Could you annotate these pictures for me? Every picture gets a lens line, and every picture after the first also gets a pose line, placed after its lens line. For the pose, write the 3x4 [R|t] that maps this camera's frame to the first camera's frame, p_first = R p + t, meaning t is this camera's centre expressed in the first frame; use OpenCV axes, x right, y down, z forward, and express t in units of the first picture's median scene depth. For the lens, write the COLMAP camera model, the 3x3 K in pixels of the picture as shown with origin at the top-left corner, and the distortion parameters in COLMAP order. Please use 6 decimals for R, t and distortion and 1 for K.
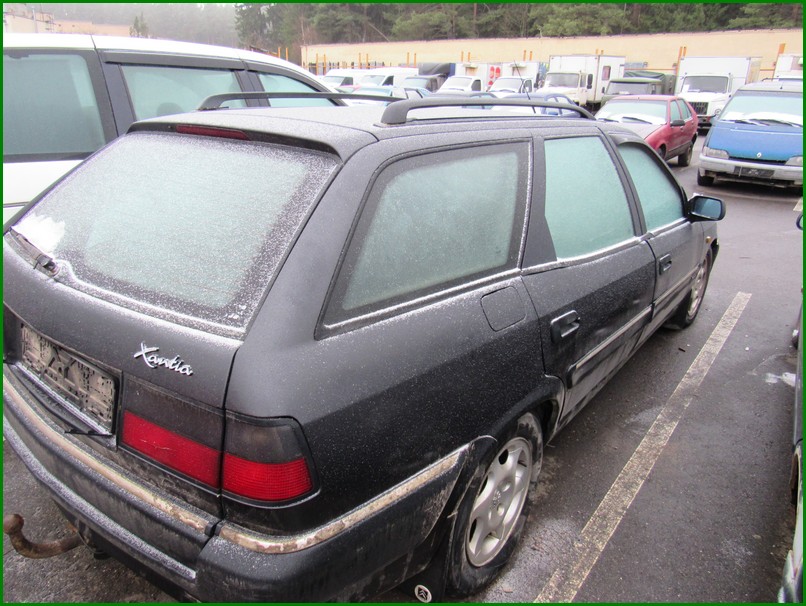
lens RADIAL K [[569.7, 0, 396.0], [0, 569.7, 302.6], [0, 0, 1]] dist [-0.024578, 0.008817]
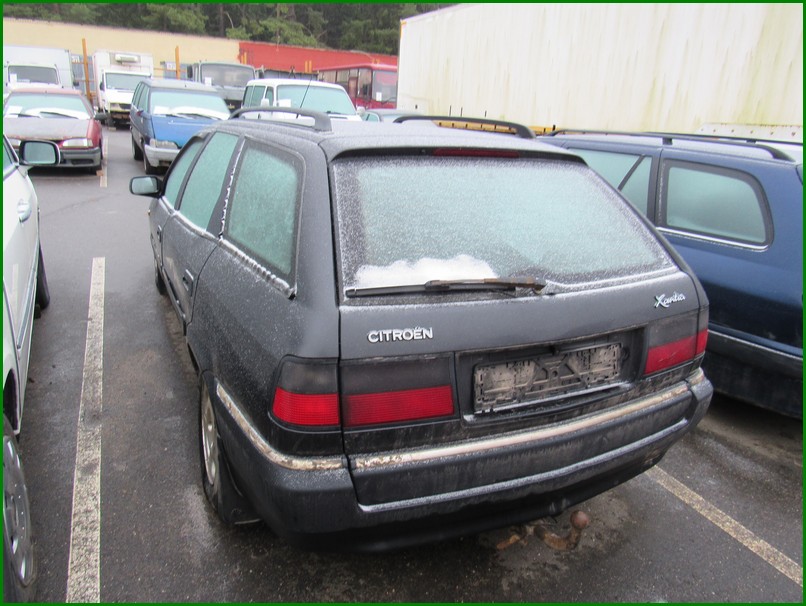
lens RADIAL K [[569.7, 0, 396.0], [0, 569.7, 302.6], [0, 0, 1]] dist [-0.024578, 0.008817]
pose [[0.436392, -0.289001, 0.852080, -1.741741], [0.272598, 0.944969, 0.180895, -0.318206], [-0.857468, 0.153334, 0.491159, 0.738913]]
